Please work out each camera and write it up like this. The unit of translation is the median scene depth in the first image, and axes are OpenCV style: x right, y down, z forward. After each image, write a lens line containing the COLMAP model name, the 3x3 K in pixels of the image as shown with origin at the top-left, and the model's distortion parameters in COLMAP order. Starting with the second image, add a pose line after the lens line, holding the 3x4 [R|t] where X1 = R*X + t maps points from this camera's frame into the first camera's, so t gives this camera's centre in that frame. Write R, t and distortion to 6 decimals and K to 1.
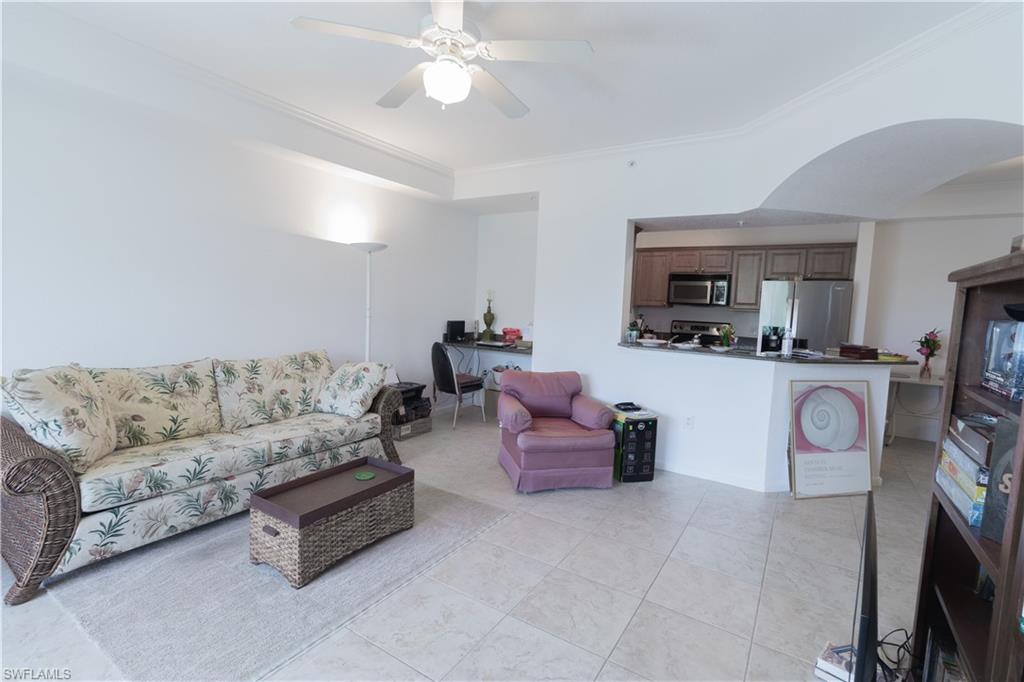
lens RADIAL K [[478.3, 0, 512.9], [0, 478.3, 341.9], [0, 0, 1]] dist [0.016541, -0.000677]
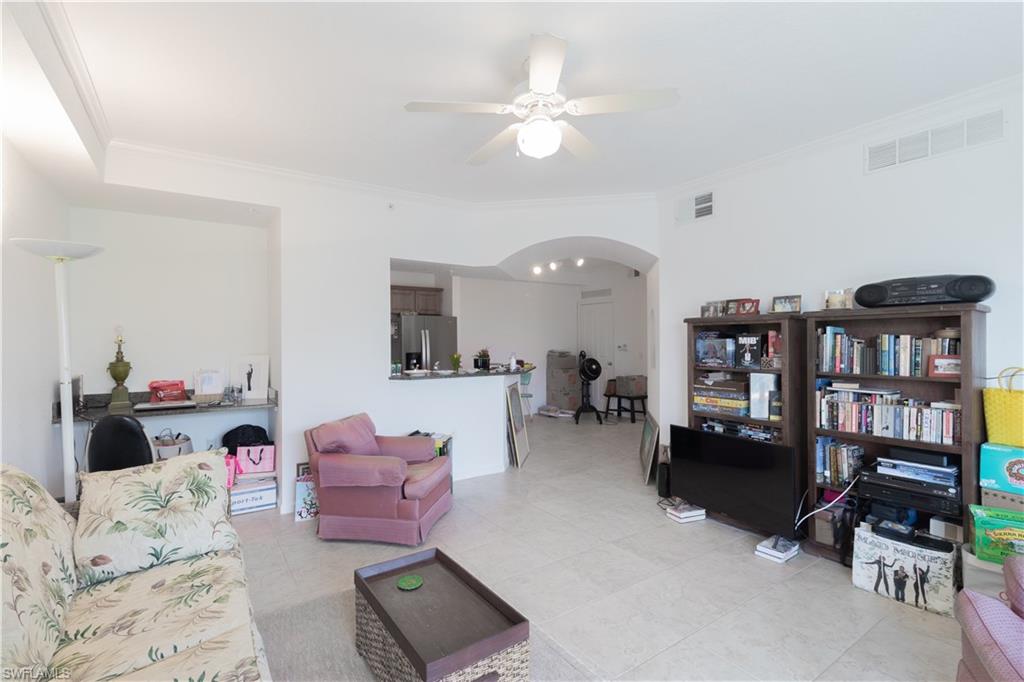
lens RADIAL K [[478.3, 0, 513.2], [0, 478.3, 340.2], [0, 0, 1]] dist [0.016541, -0.000677]
pose [[0.384928, -0.043647, 0.921914, -0.706493], [0.099287, 0.995043, 0.005654, -0.063082], [-0.917591, 0.089357, 0.387354, 0.407672]]
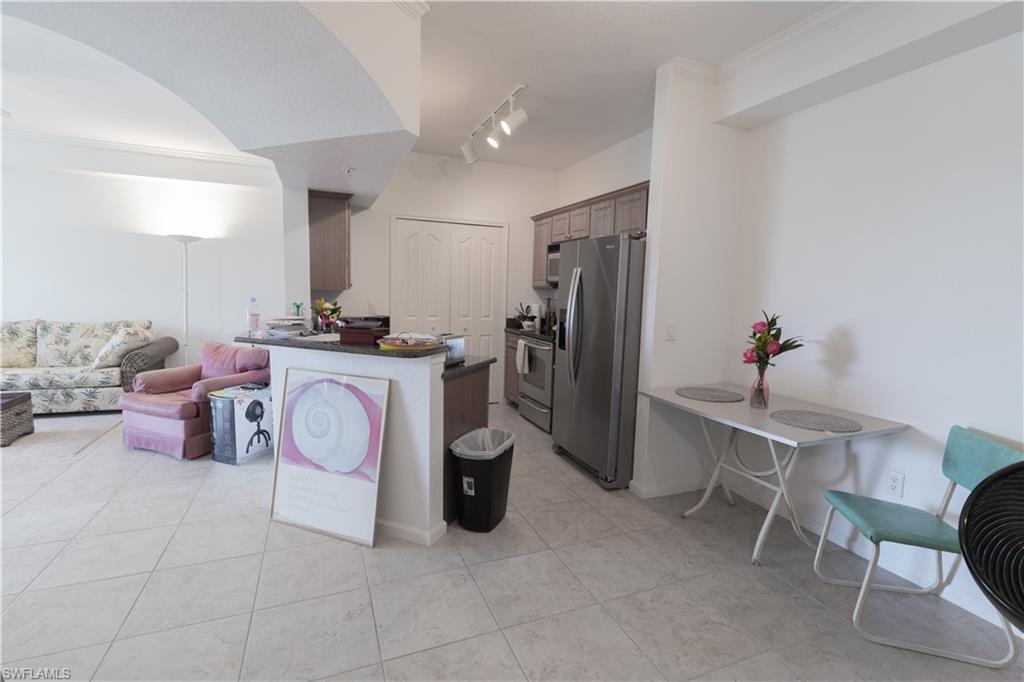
lens RADIAL K [[478.3, 0, 504.3], [0, 478.3, 342.2], [0, 0, 1]] dist [0.016541, -0.000677]
pose [[0.798551, 0.047011, -0.600089, 1.306974], [-0.045858, 0.998800, 0.017221, 0.010789], [0.600178, 0.013767, 0.799748, 0.586911]]
